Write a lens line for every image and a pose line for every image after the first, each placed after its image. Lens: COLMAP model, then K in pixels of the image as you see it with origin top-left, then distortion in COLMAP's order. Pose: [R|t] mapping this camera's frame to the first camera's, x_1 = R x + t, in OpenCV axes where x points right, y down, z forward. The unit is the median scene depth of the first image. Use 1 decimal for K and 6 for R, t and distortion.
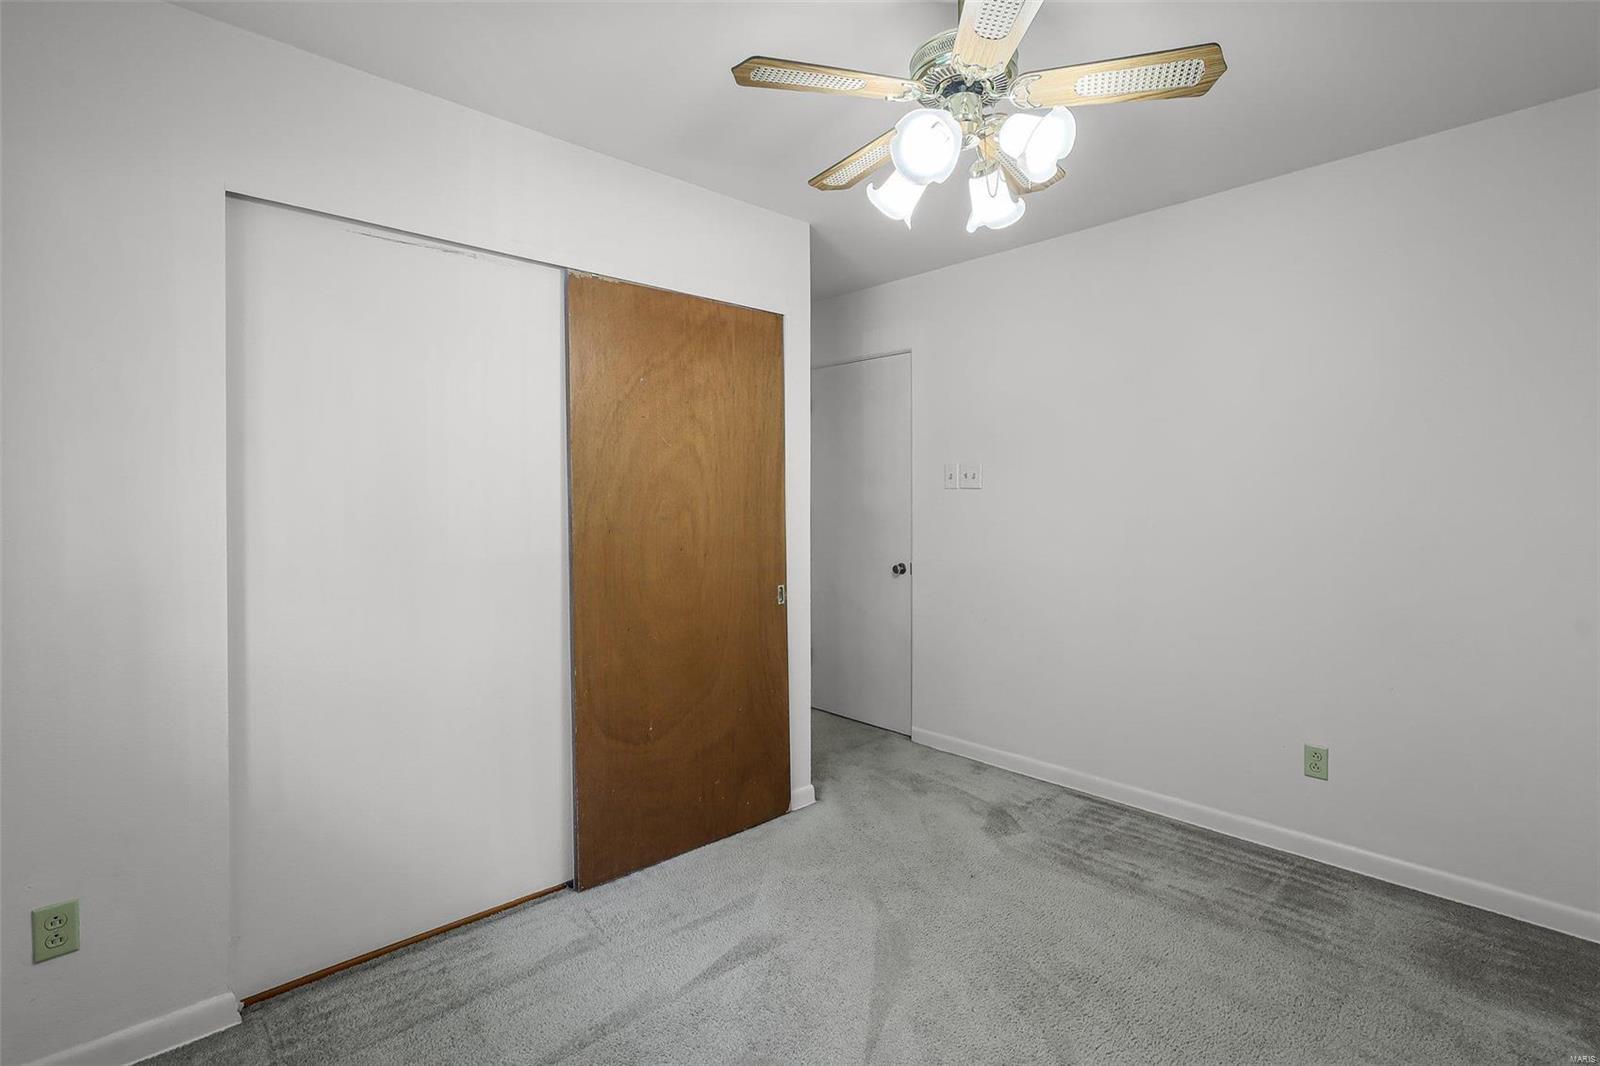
lens RADIAL K [[756.1, 0, 789.6], [0, 756.1, 503.9], [0, 0, 1]] dist [0.000704, 0.000289]
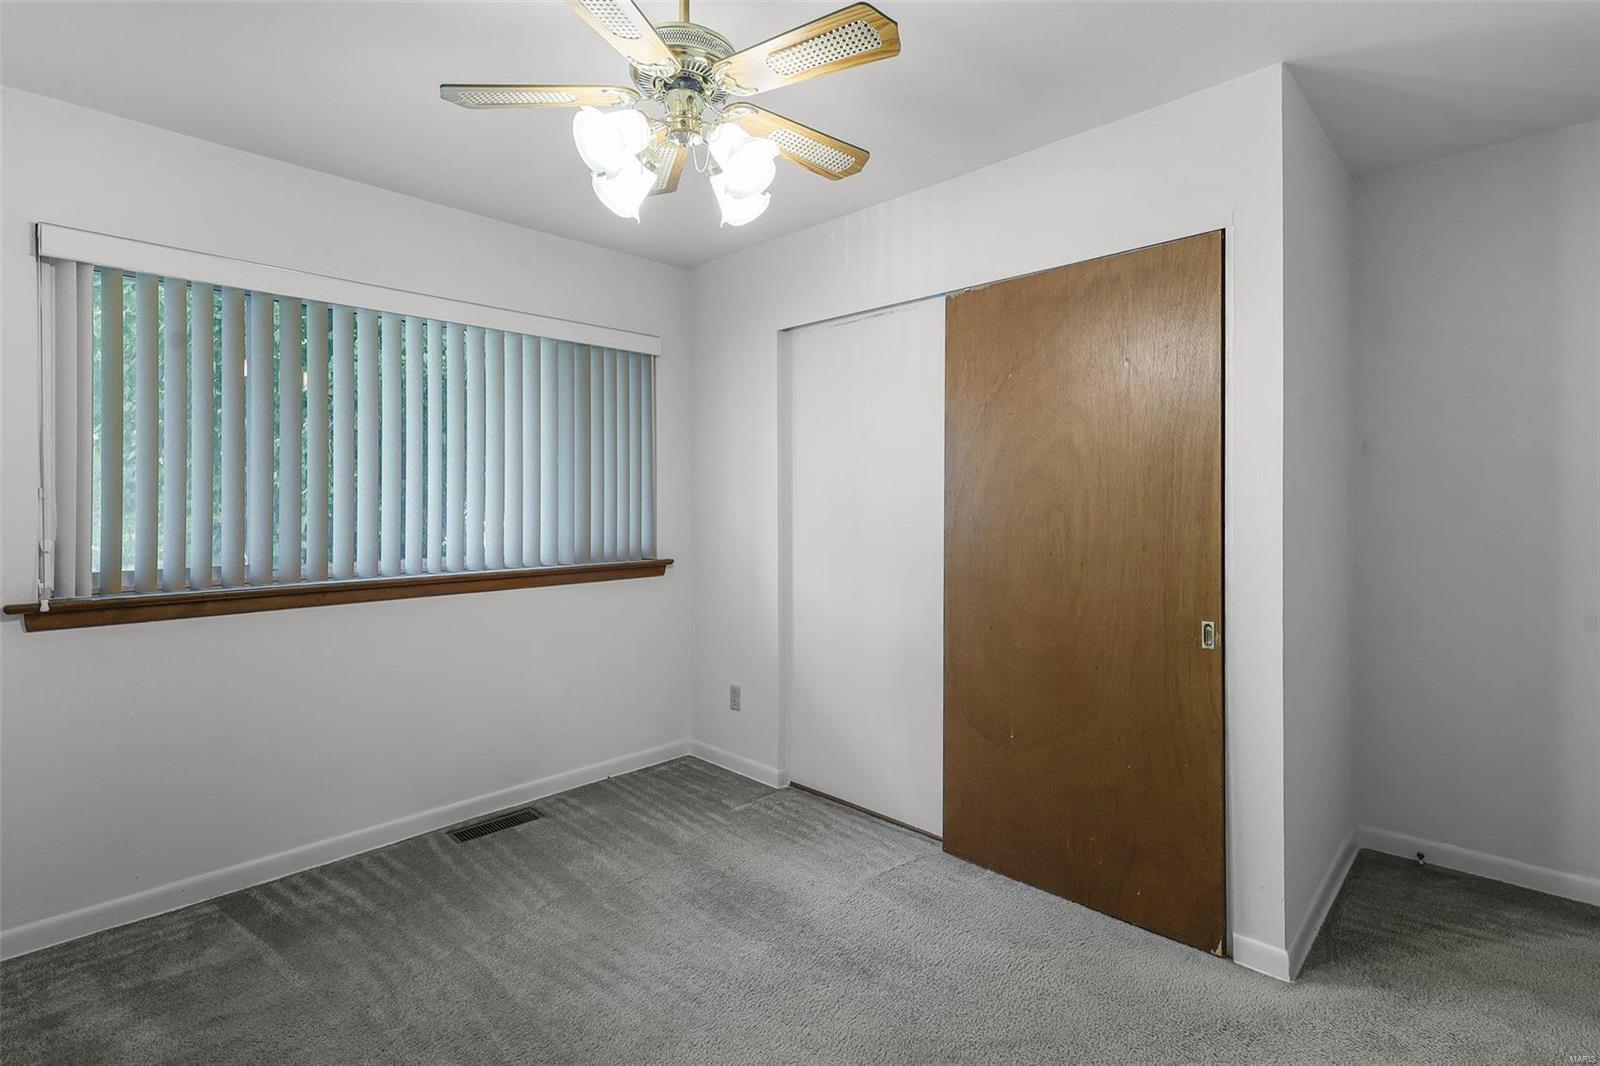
lens RADIAL K [[738.9, 0, 795.9], [0, 738.9, 498.8], [0, 0, 1]] dist [0.002328, 0.000282]
pose [[0.062176, 0.000360, -0.998065, 0.759575], [-0.002146, 0.999998, 0.000227, -0.005486], [0.998063, 0.002128, 0.062176, 0.680052]]
